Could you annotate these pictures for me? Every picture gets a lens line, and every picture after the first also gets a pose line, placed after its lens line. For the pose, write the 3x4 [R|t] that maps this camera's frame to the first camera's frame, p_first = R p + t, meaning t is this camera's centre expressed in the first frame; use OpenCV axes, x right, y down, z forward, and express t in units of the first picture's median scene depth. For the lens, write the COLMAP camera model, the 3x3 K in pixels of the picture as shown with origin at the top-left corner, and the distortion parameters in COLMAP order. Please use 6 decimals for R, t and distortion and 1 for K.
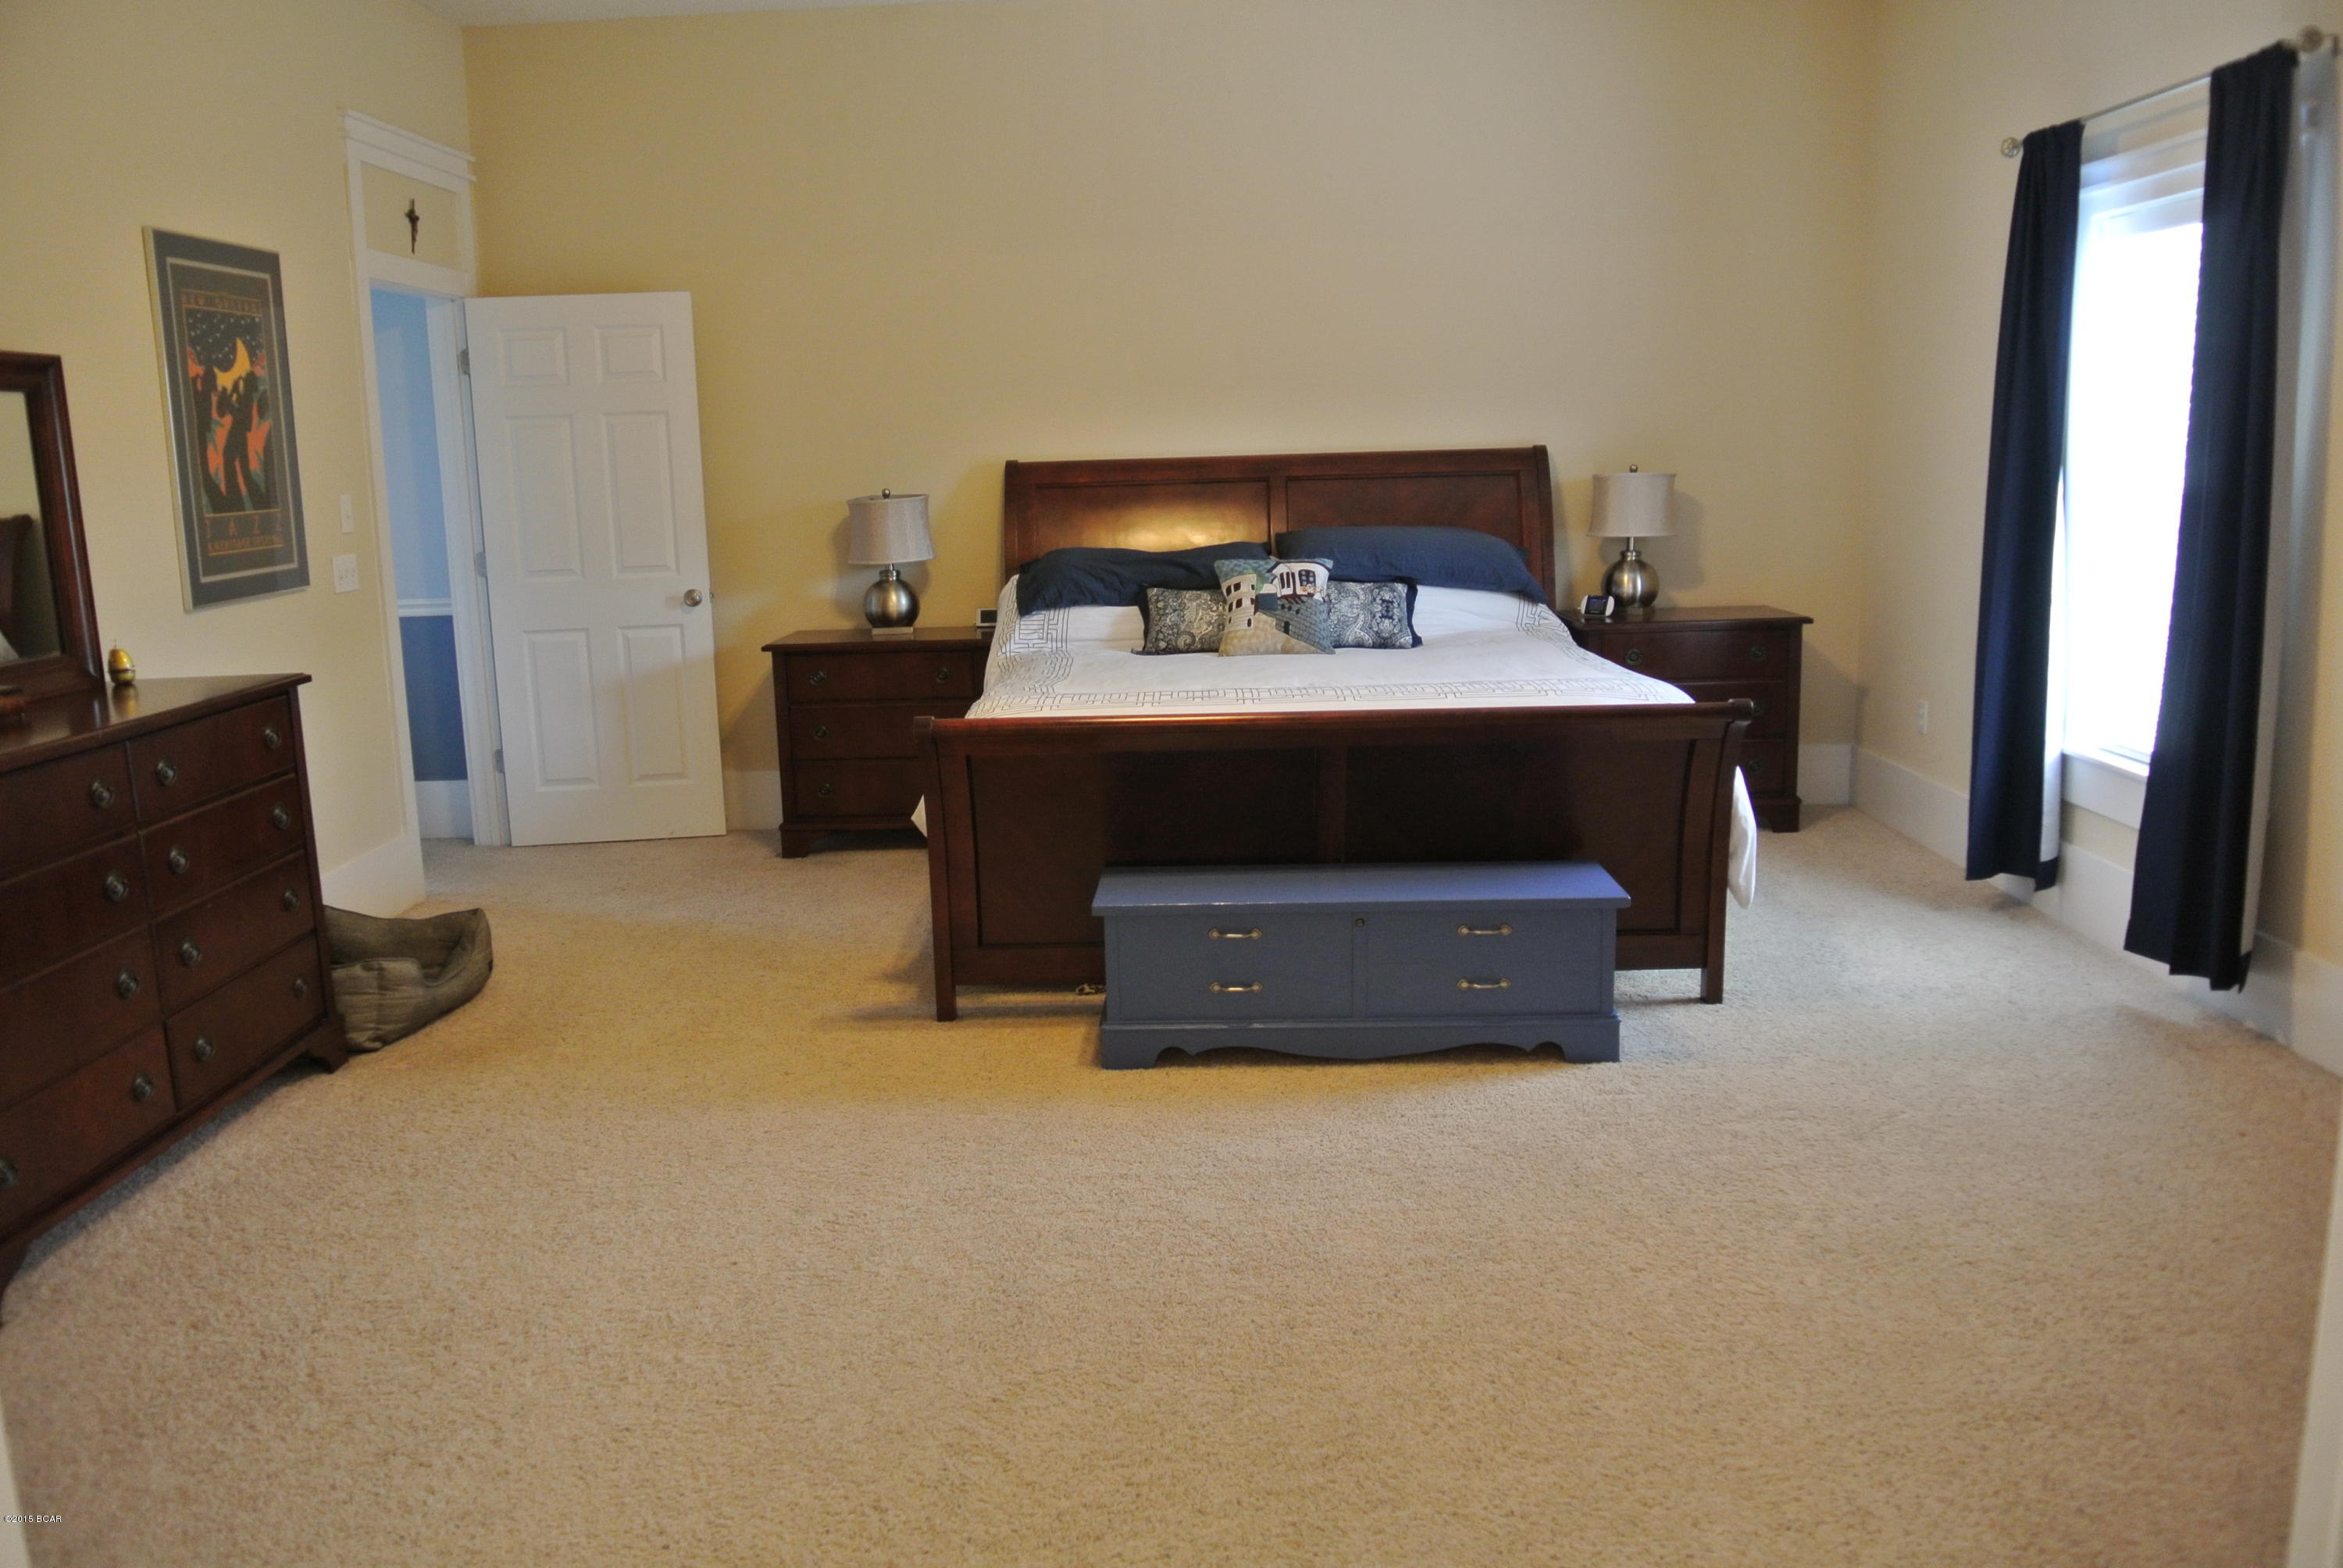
lens RADIAL K [[1878.8, 0, 1171.5], [0, 1878.8, 784.0], [0, 0, 1]] dist [-0.085845, 0.059014]
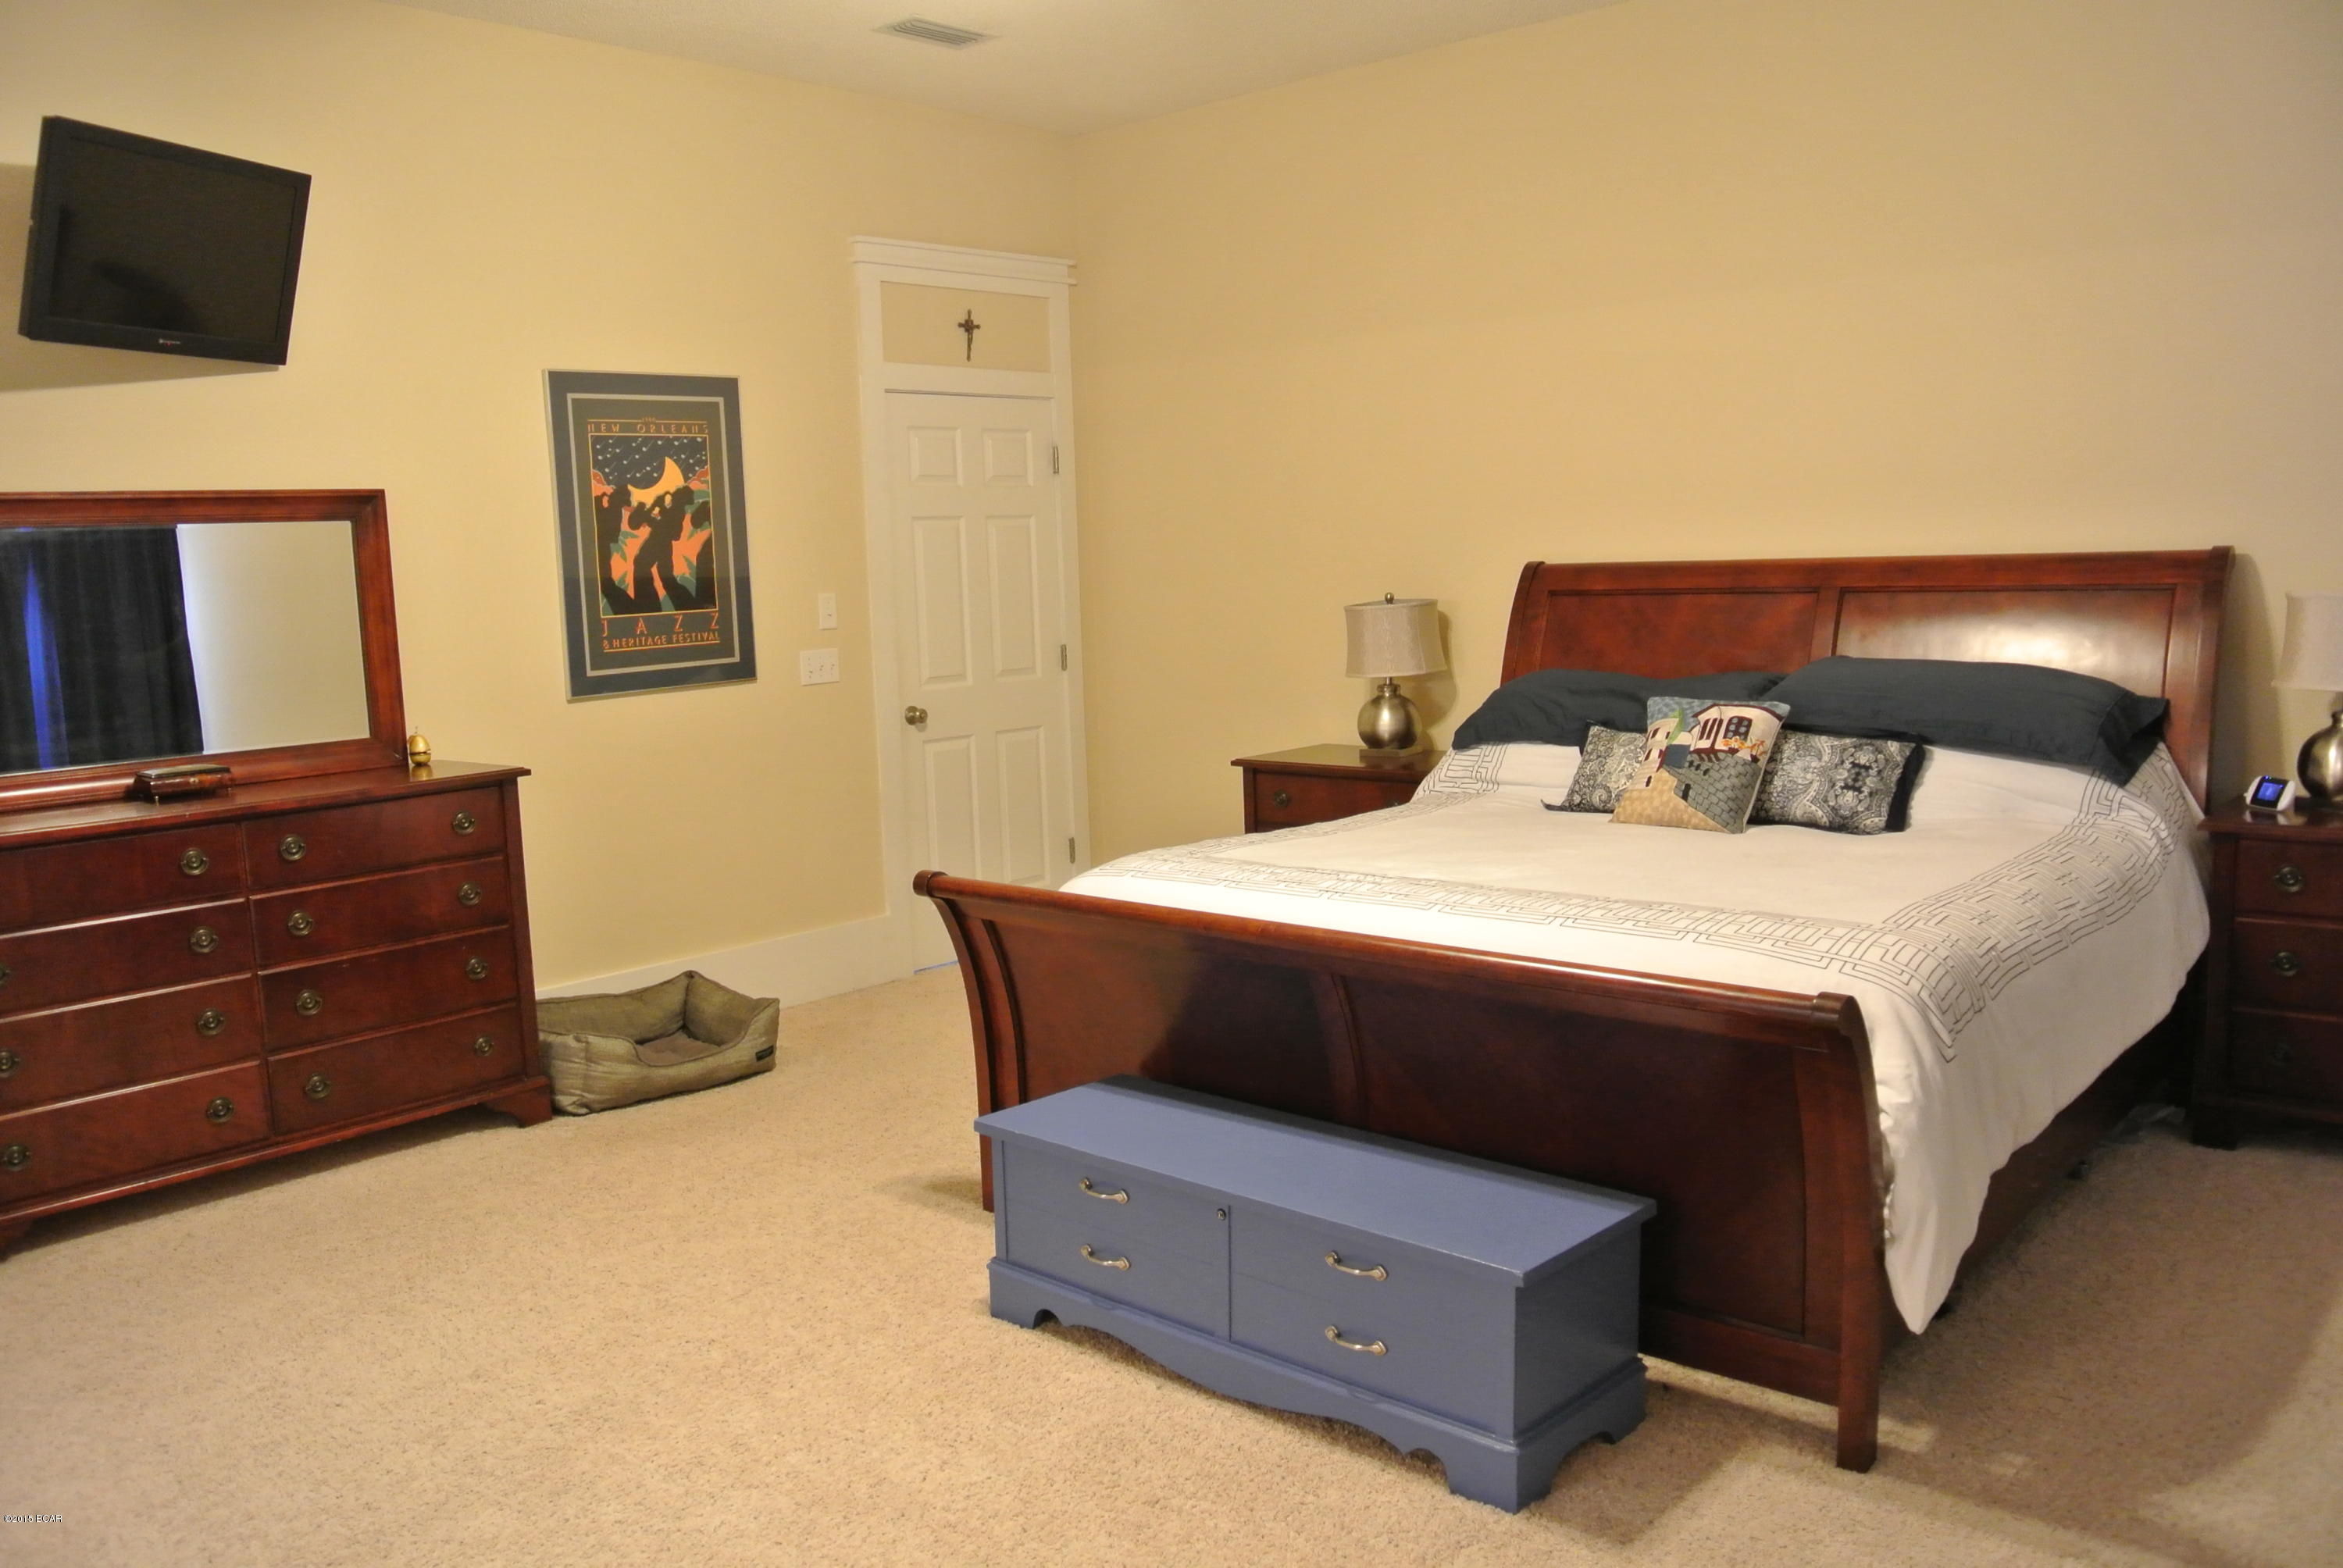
lens RADIAL K [[1878.8, 0, 1171.5], [0, 1878.8, 784.0], [0, 0, 1]] dist [-0.085845, 0.059014]
pose [[0.745732, 0.084213, -0.660902, 0.466770], [-0.103446, 0.994585, 0.010006, -0.084181], [0.658166, 0.060906, 0.750405, 0.347101]]
